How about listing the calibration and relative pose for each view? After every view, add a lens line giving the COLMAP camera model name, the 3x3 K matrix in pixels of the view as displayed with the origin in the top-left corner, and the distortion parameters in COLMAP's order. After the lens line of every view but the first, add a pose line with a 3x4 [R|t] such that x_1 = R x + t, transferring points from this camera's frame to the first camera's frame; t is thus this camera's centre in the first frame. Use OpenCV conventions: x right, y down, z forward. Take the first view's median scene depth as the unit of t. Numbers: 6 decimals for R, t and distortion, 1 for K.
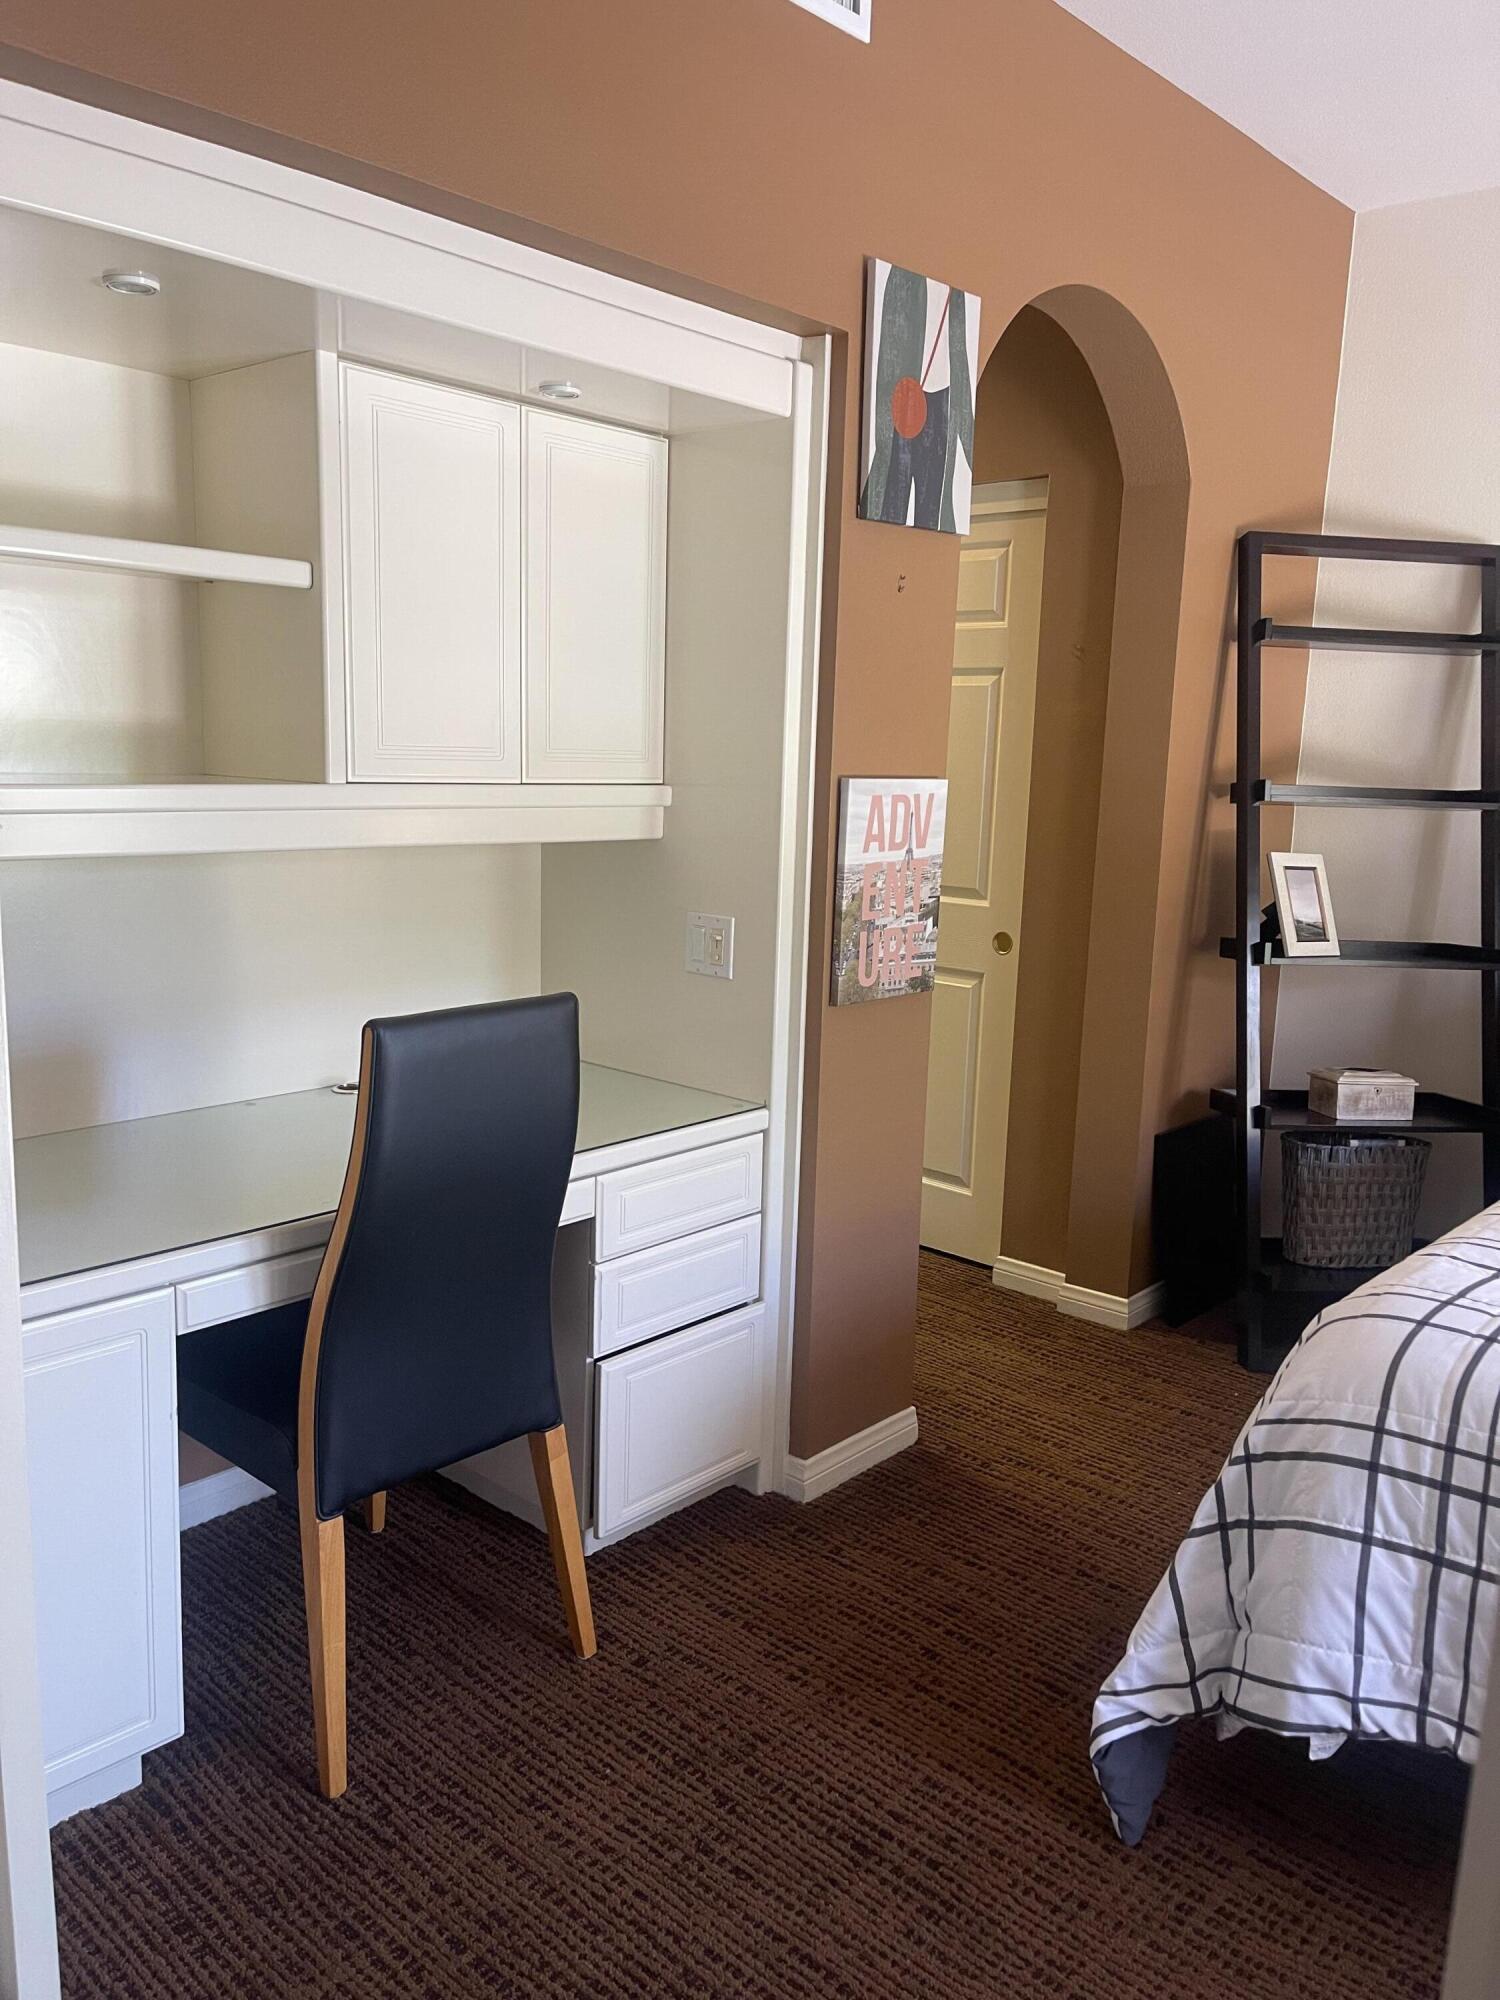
lens RADIAL K [[1501.1, 0, 750.0], [0, 1501.1, 1000.0], [0, 0, 1]] dist [0.060558, -0.083230]
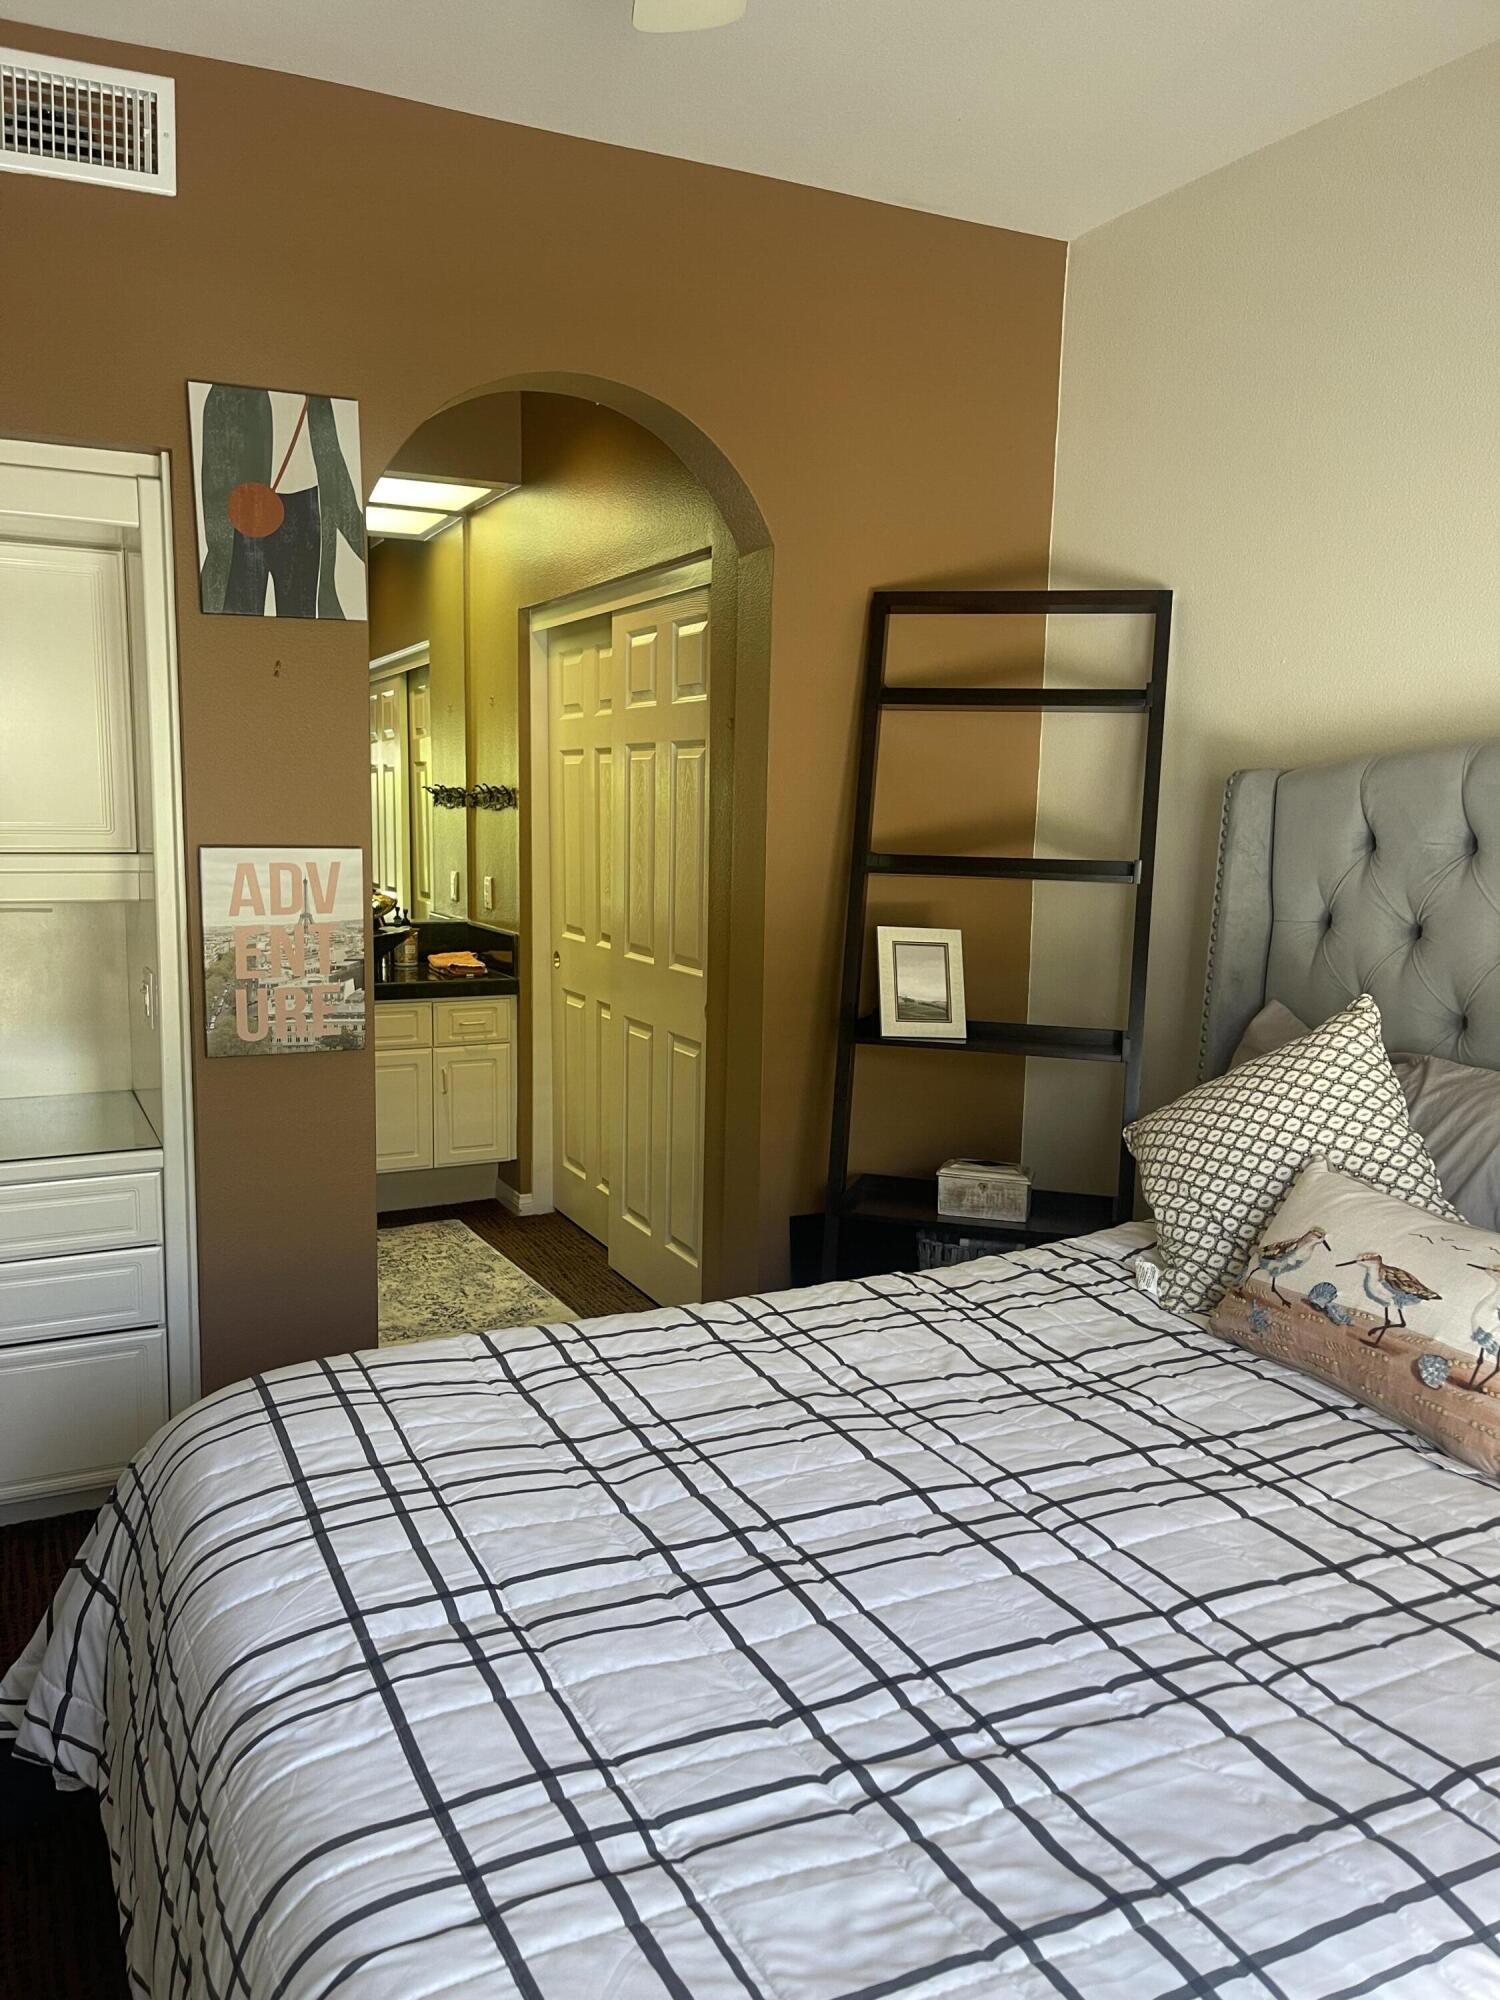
lens RADIAL K [[1501.1, 0, 750.0], [0, 1501.1, 1000.0], [0, 0, 1]] dist [0.060558, -0.083230]
pose [[0.933342, 0.032932, -0.357474, 0.809253], [-0.049674, 0.998052, -0.037751, -0.015459], [0.355534, 0.052992, 0.933160, 0.123800]]
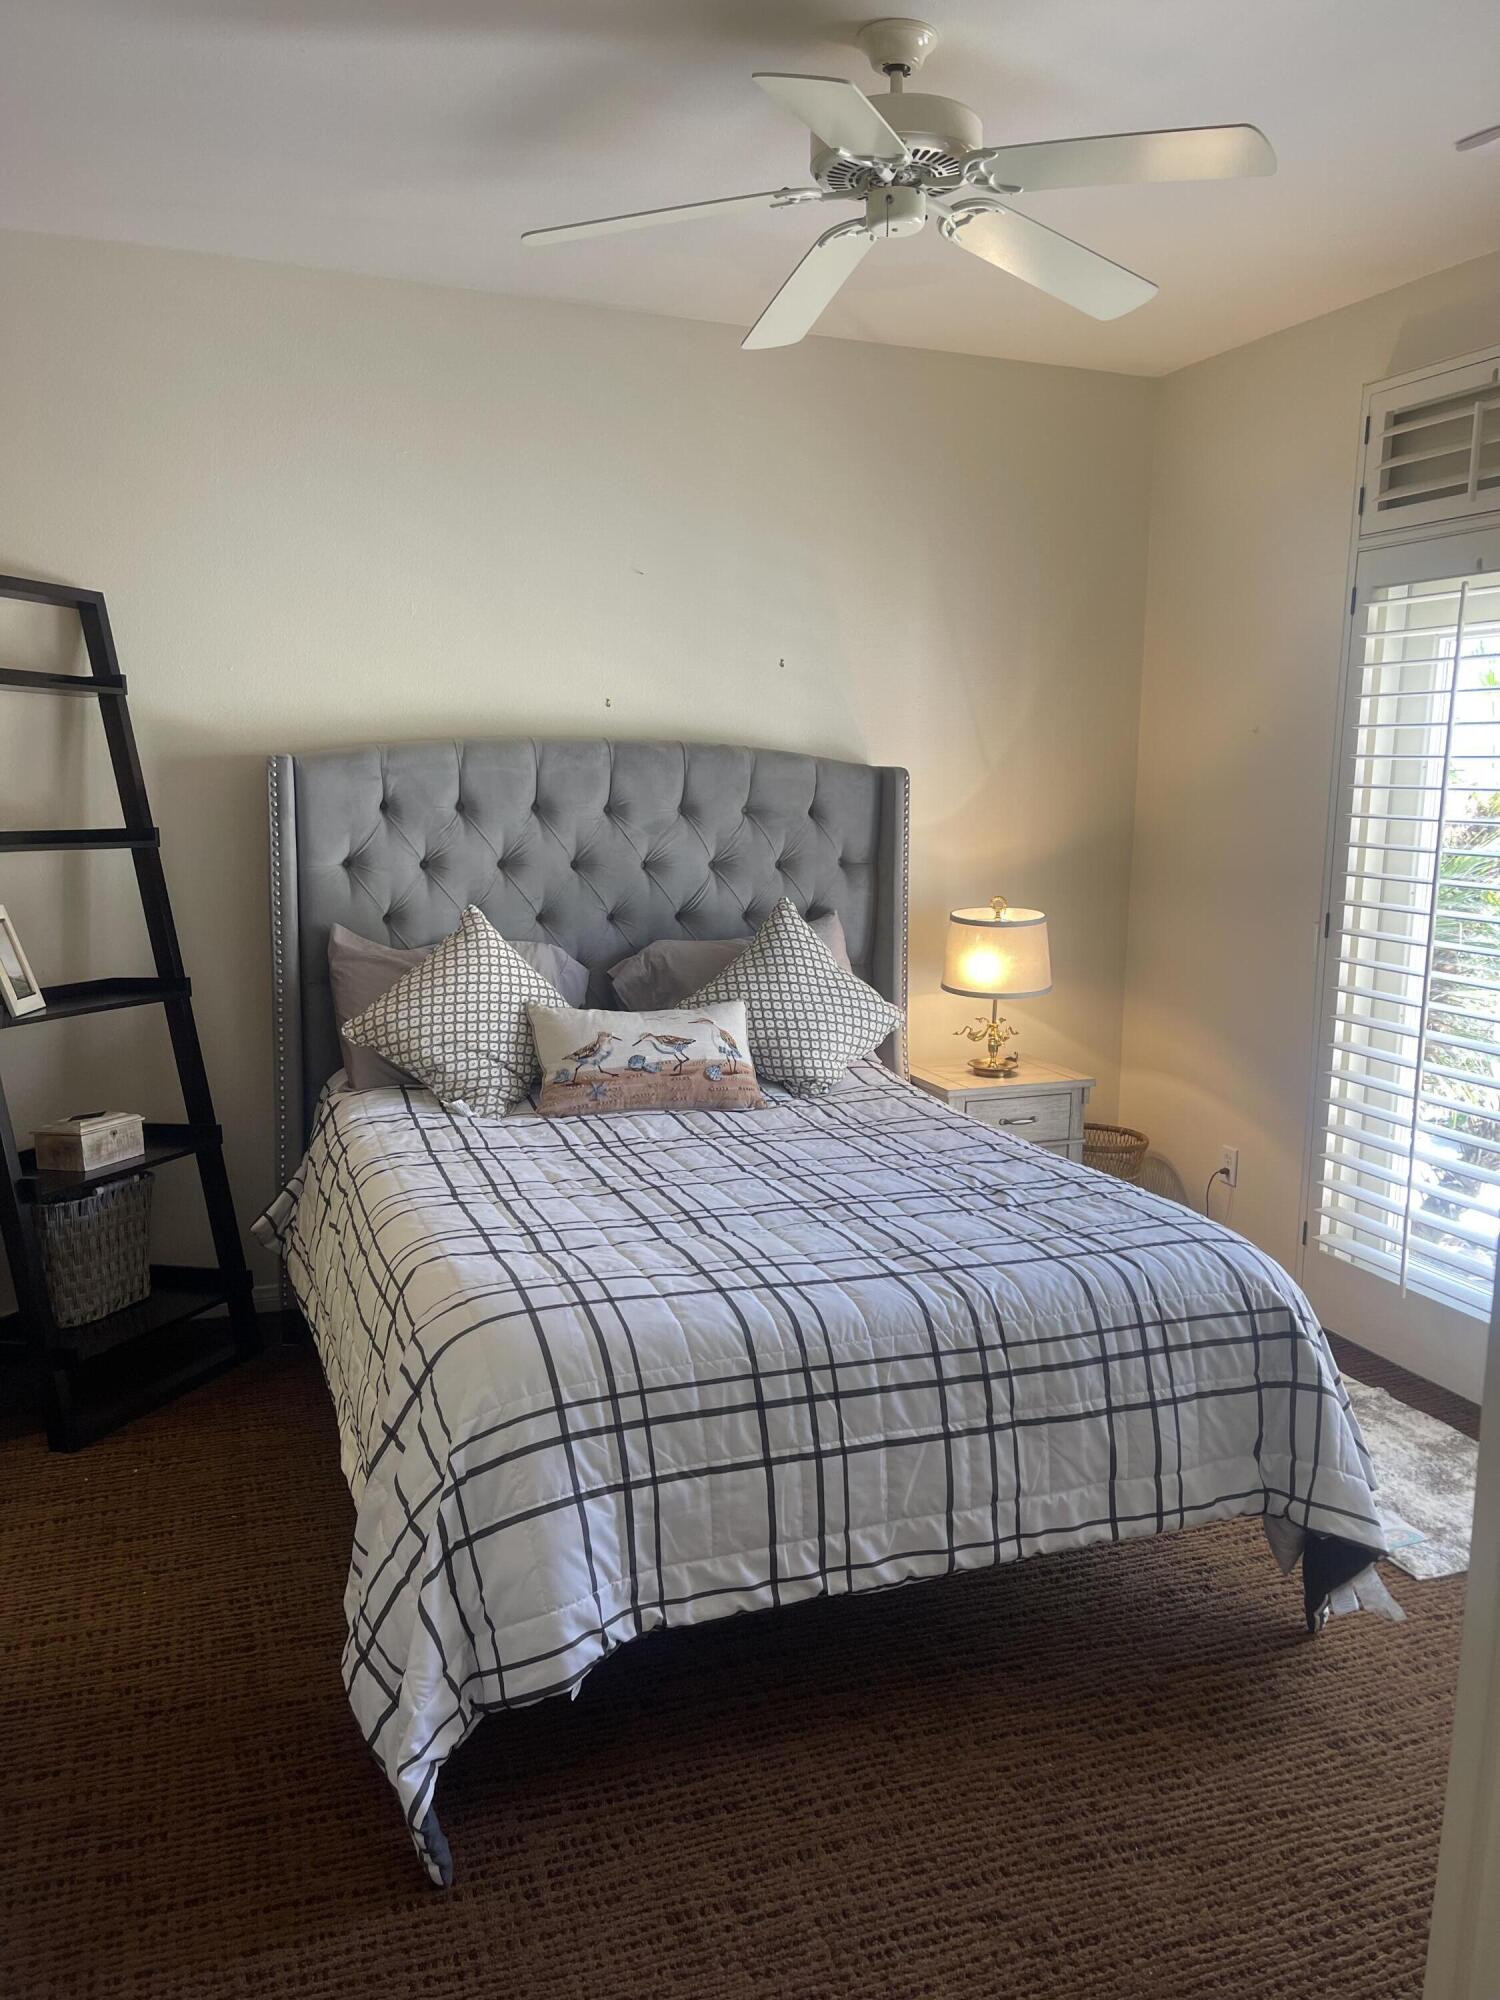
lens RADIAL K [[1518.4, 0, 750.0], [0, 1518.4, 1000.0], [0, 0, 1]] dist [-0.000026, 0.003713]
pose [[0.440956, -0.151448, 0.884659, -0.368732], [0.141962, 0.985022, 0.097869, -0.087930], [-0.886230, 0.082432, 0.455852, 0.215639]]
